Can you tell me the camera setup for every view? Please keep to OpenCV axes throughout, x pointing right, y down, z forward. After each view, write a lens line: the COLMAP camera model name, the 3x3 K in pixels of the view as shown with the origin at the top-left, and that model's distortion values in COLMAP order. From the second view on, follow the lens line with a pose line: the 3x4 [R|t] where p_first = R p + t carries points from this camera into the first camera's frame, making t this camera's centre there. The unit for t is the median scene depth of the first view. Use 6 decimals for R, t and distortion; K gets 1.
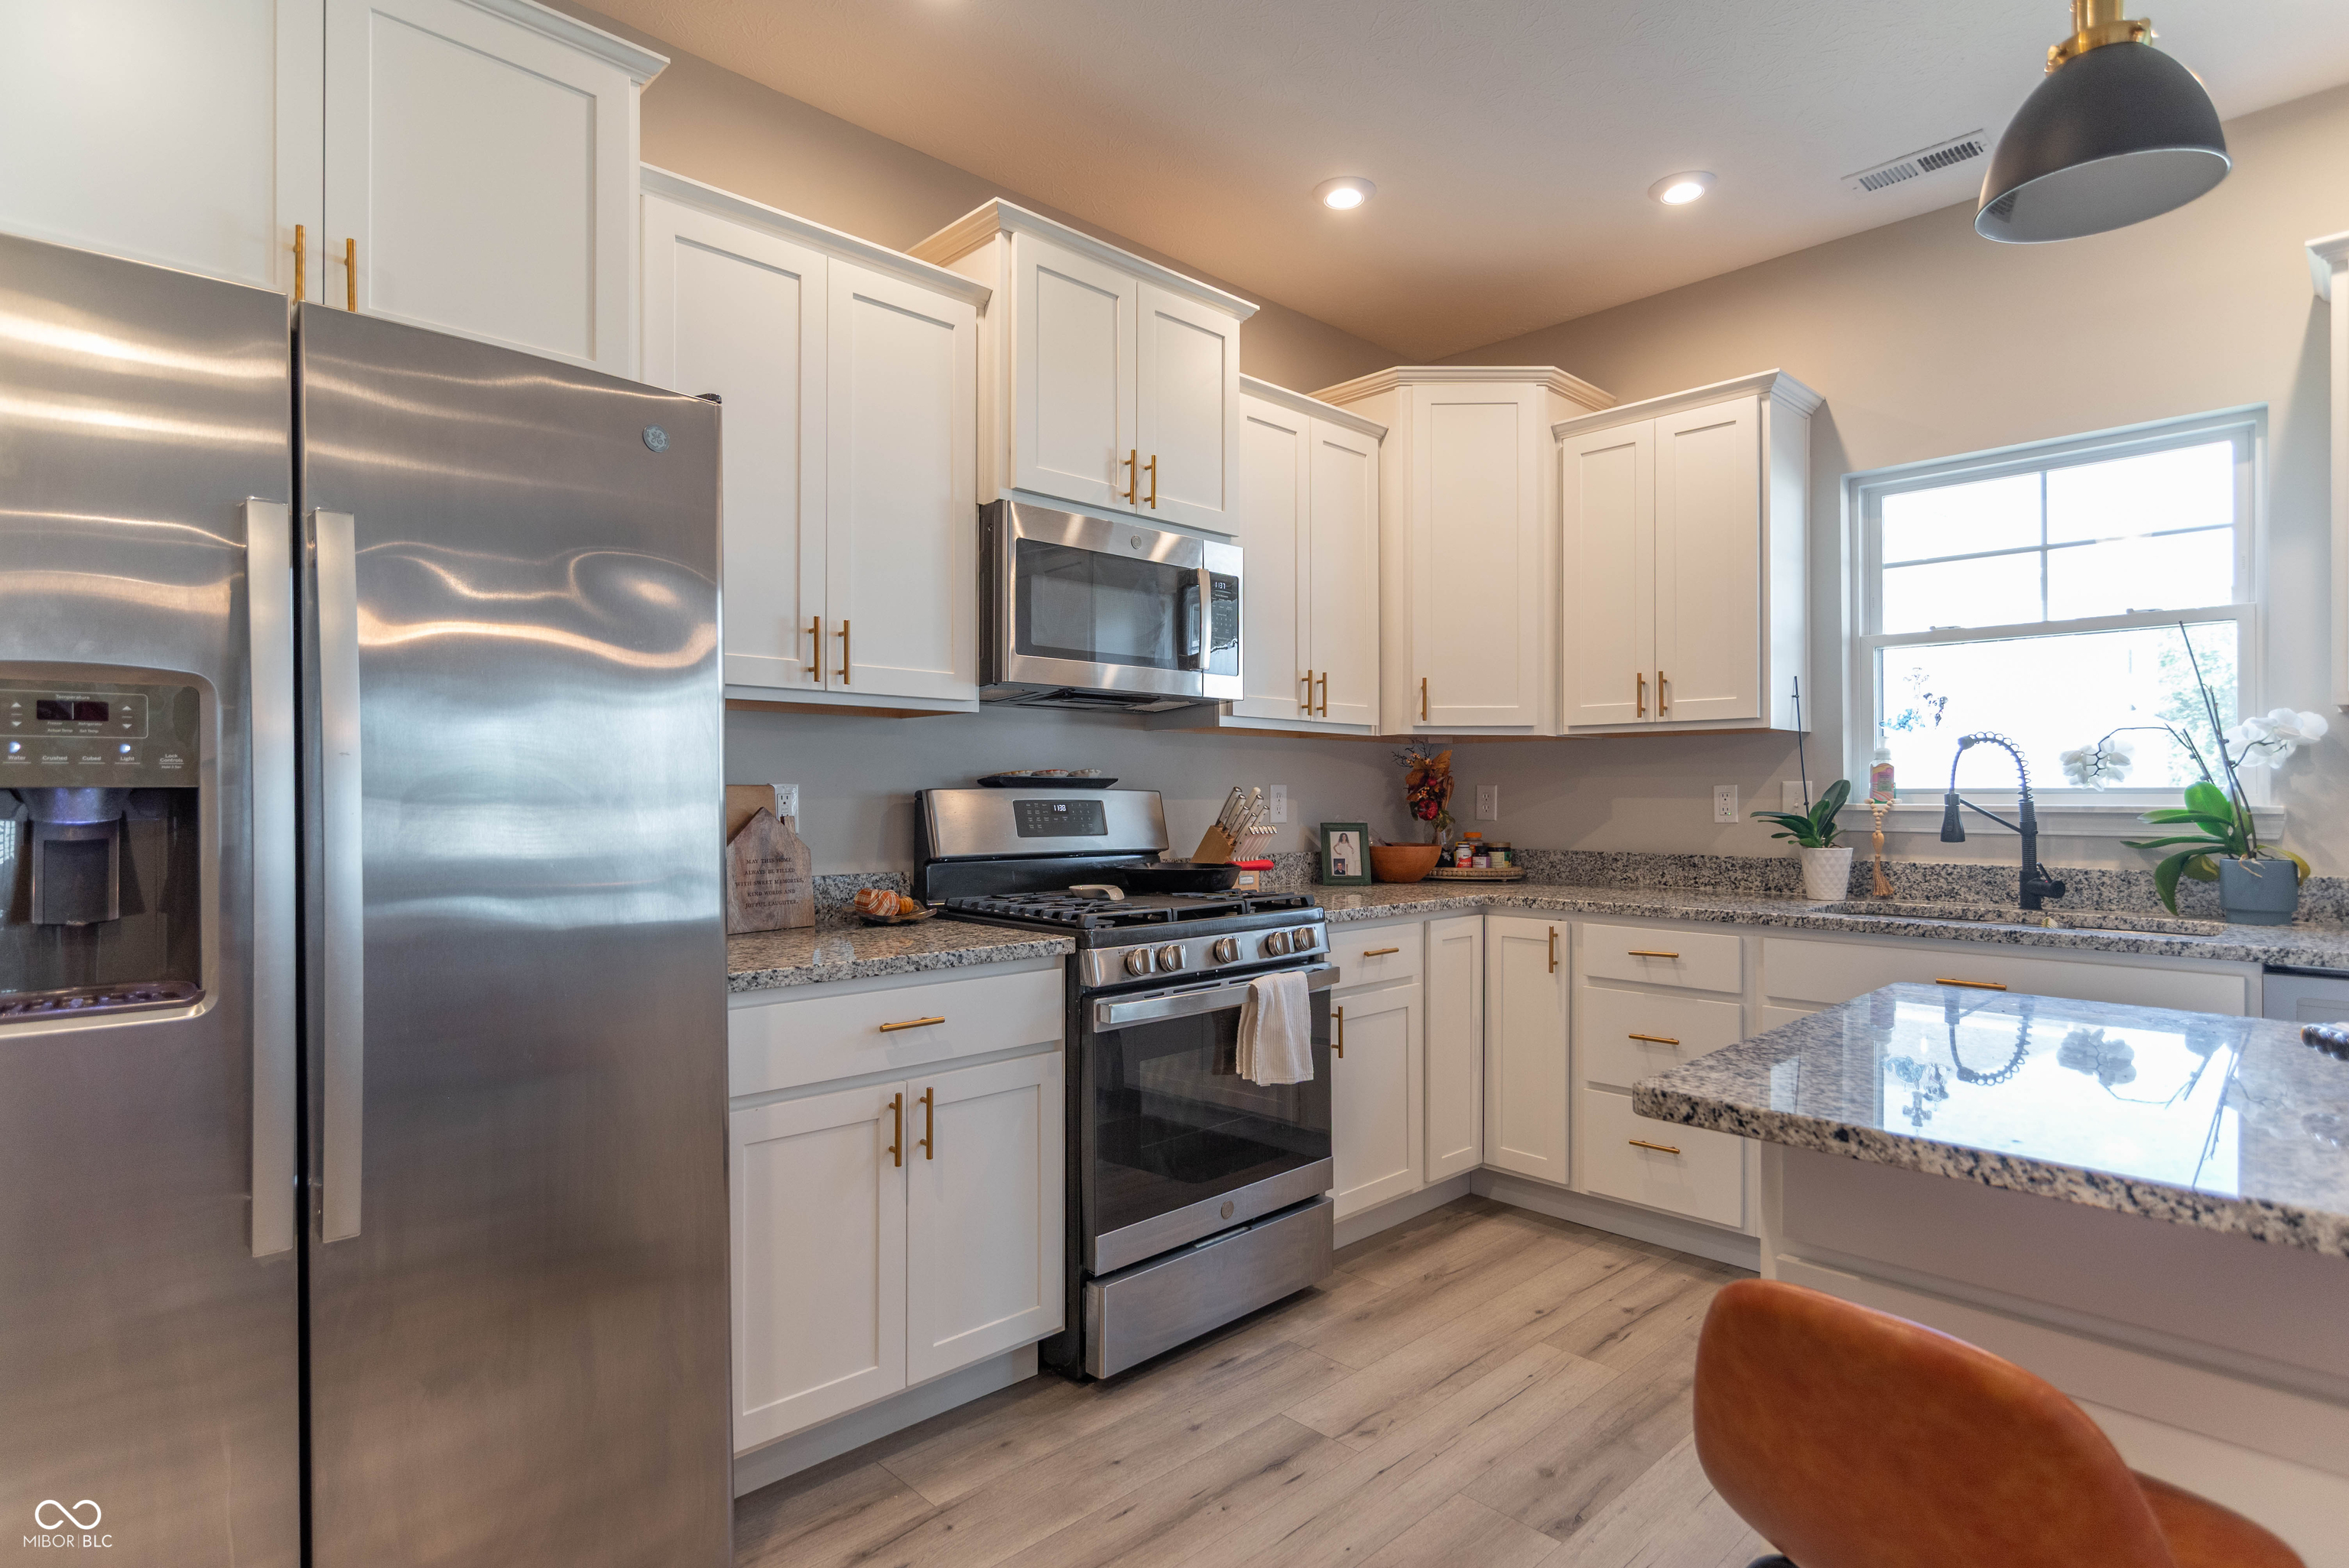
lens RADIAL K [[1184.1, 0, 1179.8], [0, 1184.1, 783.9], [0, 0, 1]] dist [-0.003068, 0.000662]
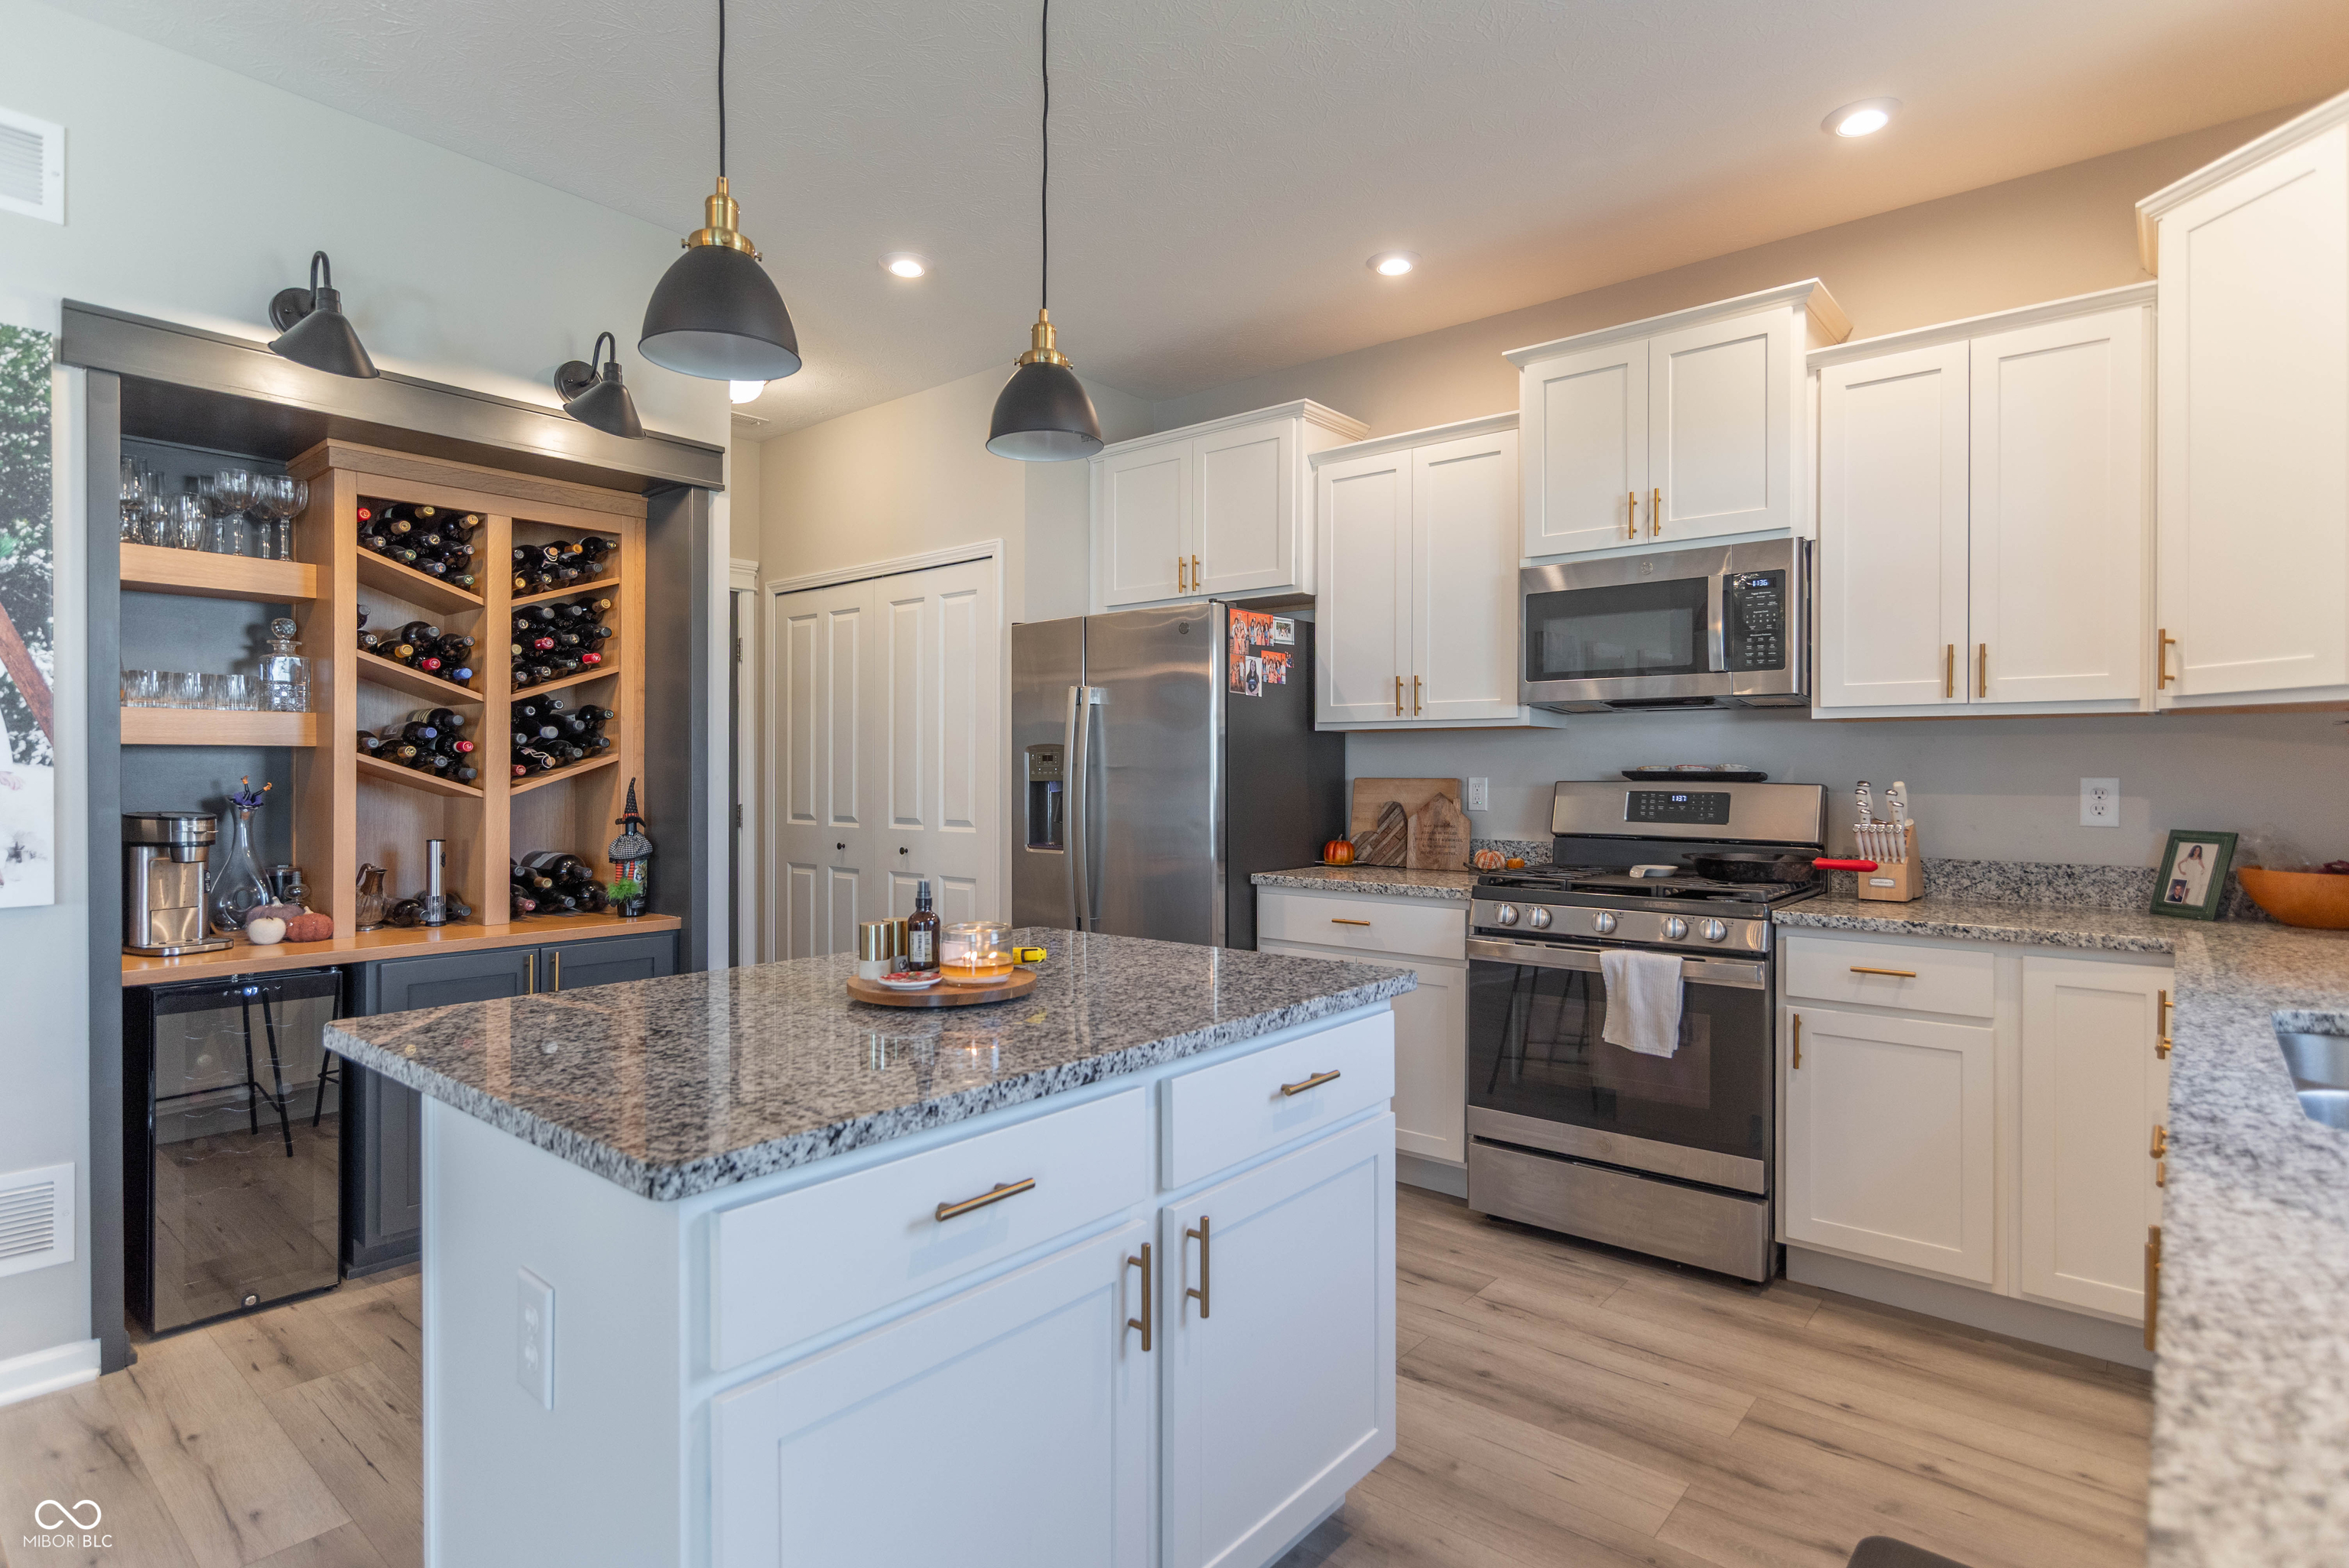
lens RADIAL K [[1184.1, 0, 1183.6], [0, 1184.1, 779.4], [0, 0, 1]] dist [-0.003068, 0.000662]
pose [[0.119913, 0.008038, -0.992752, 1.069529], [0.007914, 0.999928, 0.009052, -0.013438], [0.992753, -0.008942, 0.119841, 0.426247]]
